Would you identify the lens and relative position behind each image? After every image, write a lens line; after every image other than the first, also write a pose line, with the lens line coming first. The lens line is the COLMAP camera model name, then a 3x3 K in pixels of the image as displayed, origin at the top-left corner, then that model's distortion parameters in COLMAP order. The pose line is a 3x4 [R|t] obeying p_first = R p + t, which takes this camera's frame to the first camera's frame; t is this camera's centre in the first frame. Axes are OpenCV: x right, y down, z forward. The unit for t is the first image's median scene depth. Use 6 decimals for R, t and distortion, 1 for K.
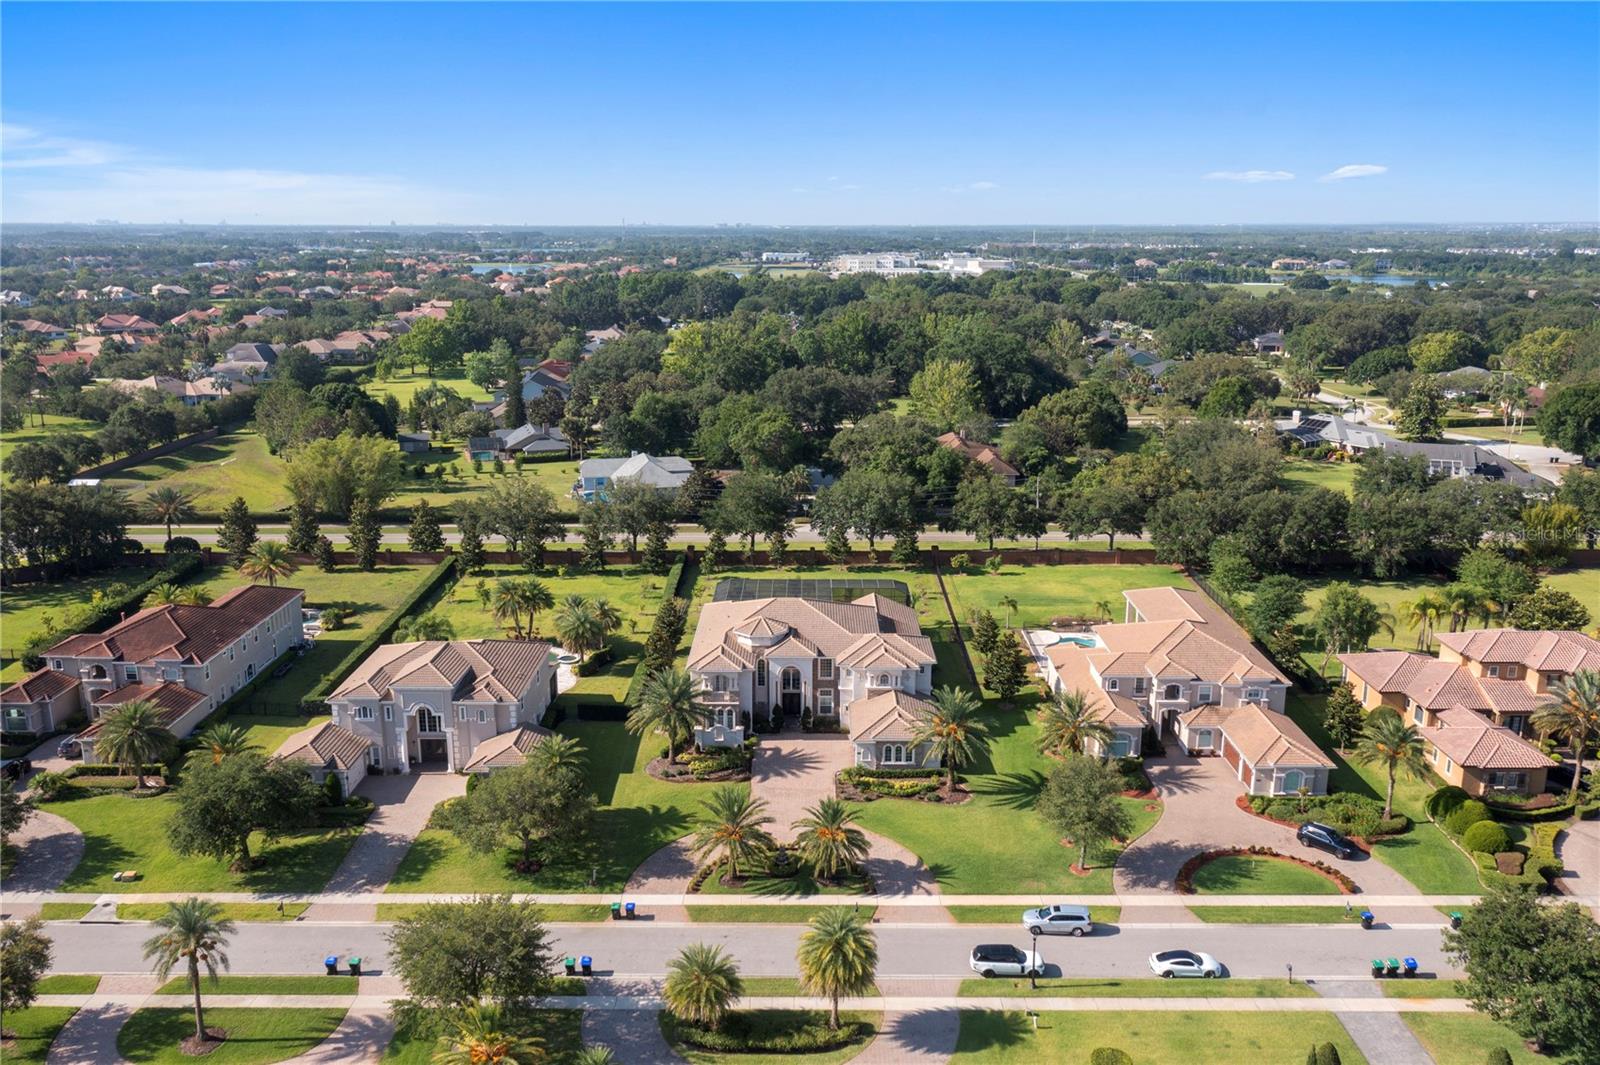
lens RADIAL K [[1258.2, 0, 791.6], [0, 1258.2, 531.6], [0, 0, 1]] dist [0.010089, 0.009153]
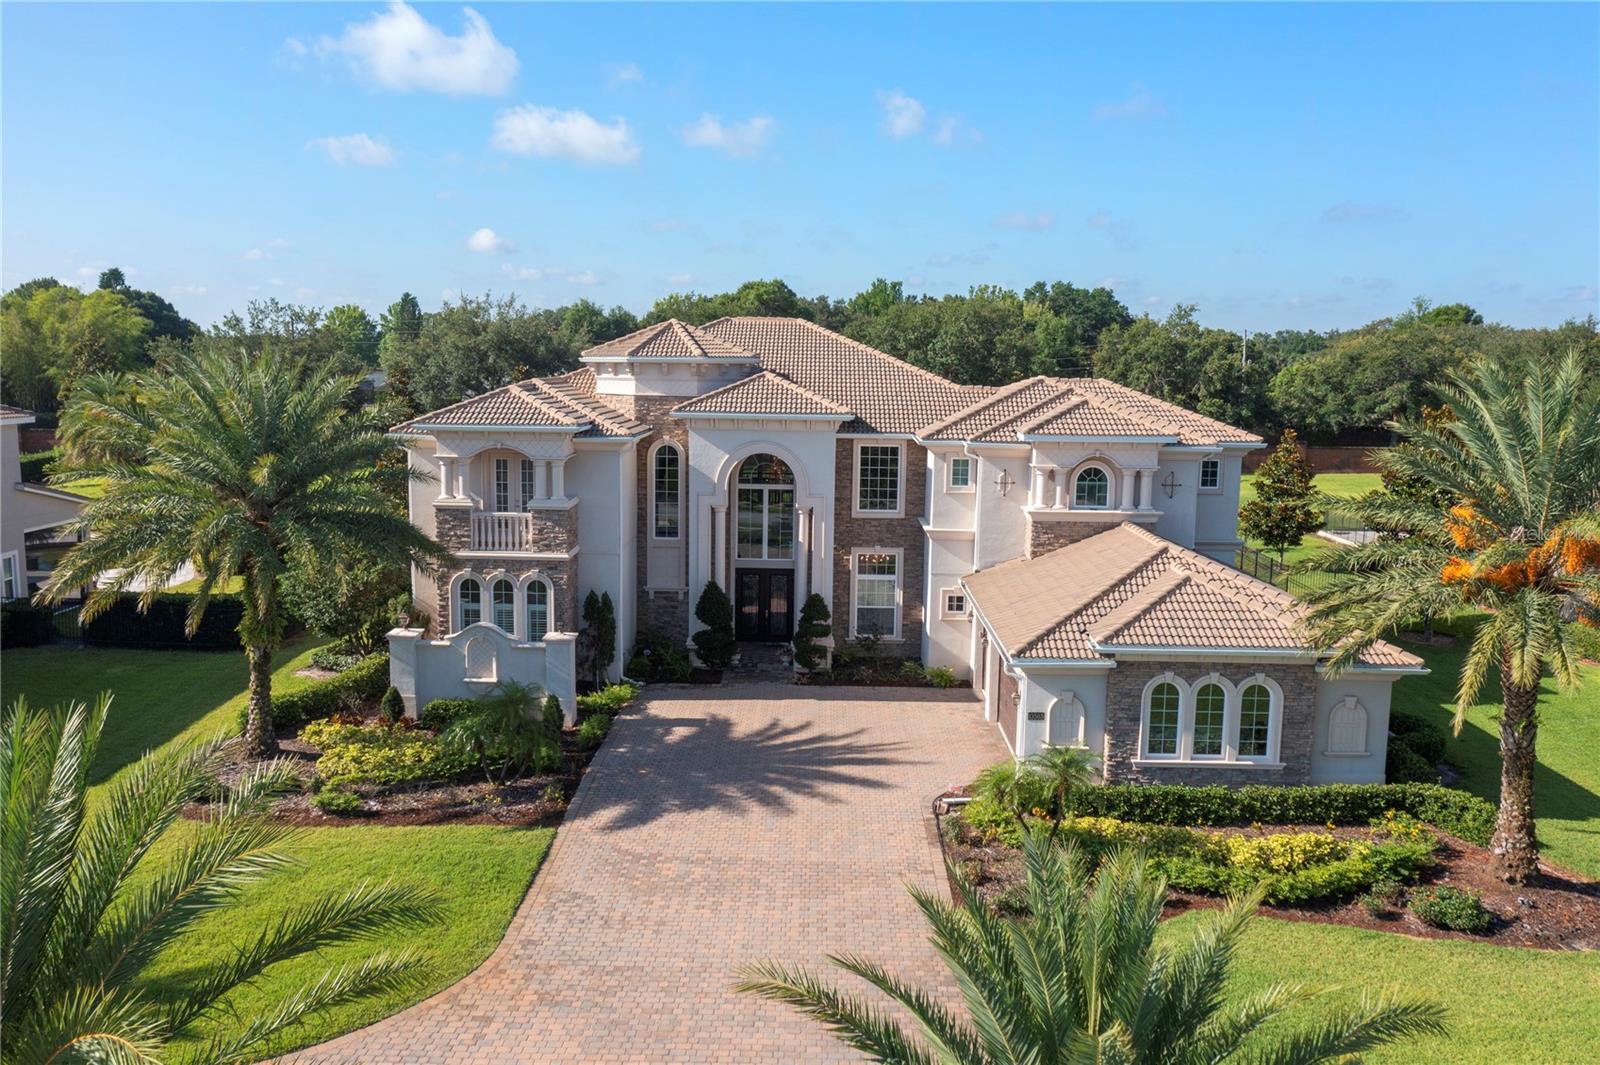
lens RADIAL K [[1258.2, 0, 791.6], [0, 1258.2, 531.6], [0, 0, 1]] dist [0.010089, 0.009153]
pose [[0.999823, 0.016890, -0.008254, 0.009135], [-0.017626, 0.994910, -0.099212, 0.157190], [0.006537, 0.099340, 0.995032, 0.723066]]
